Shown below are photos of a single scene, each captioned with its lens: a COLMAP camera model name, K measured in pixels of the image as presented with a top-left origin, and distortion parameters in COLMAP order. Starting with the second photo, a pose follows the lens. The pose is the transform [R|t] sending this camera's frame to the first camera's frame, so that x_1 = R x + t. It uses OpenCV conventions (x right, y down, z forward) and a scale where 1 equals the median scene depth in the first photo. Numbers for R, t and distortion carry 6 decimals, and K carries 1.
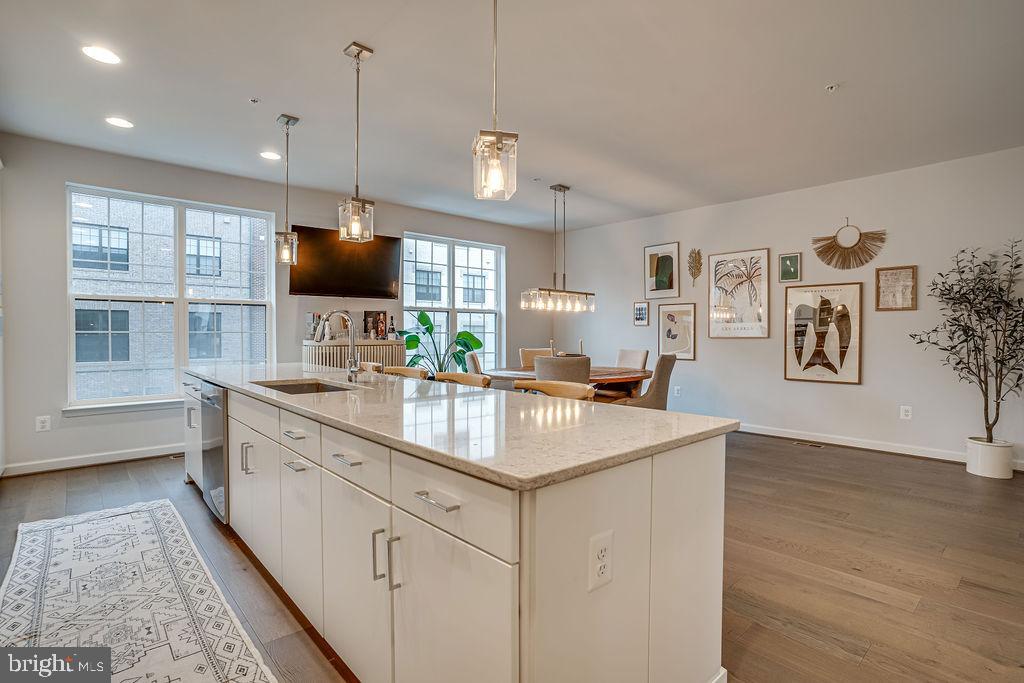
lens RADIAL K [[505.7, 0, 501.8], [0, 505.7, 335.1], [0, 0, 1]] dist [-0.046490, 0.004793]
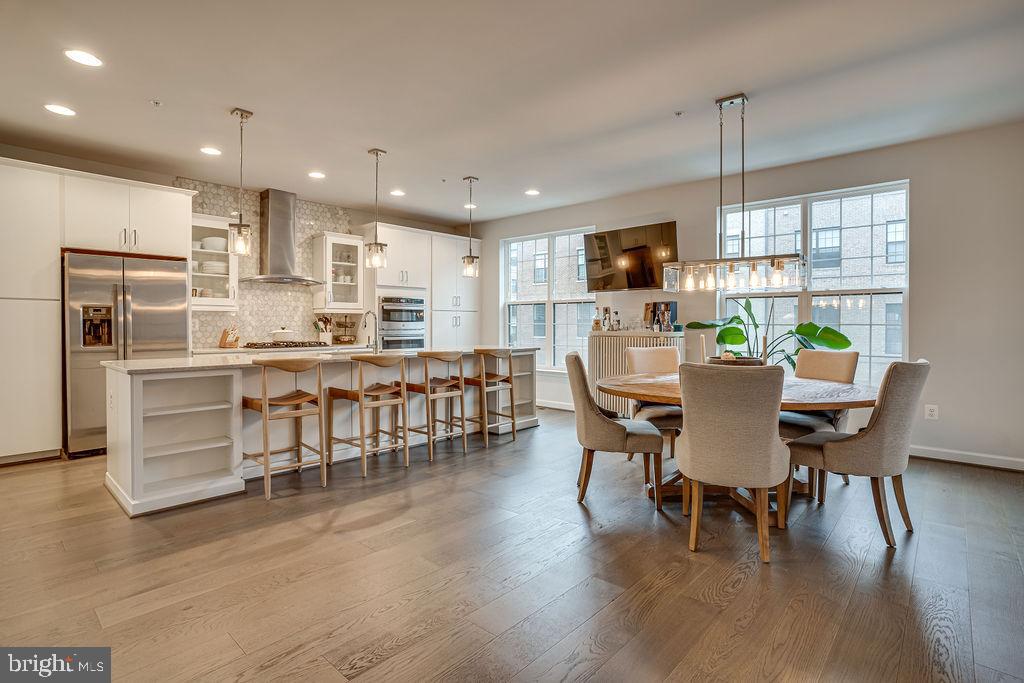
lens RADIAL K [[505.7, 0, 501.9], [0, 505.7, 330.3], [0, 0, 1]] dist [-0.046490, 0.004793]
pose [[0.106751, 0.013352, -0.994196, 0.550747], [-0.011049, 0.999864, 0.012242, -0.001822], [0.994224, 0.009678, 0.106884, 0.494433]]
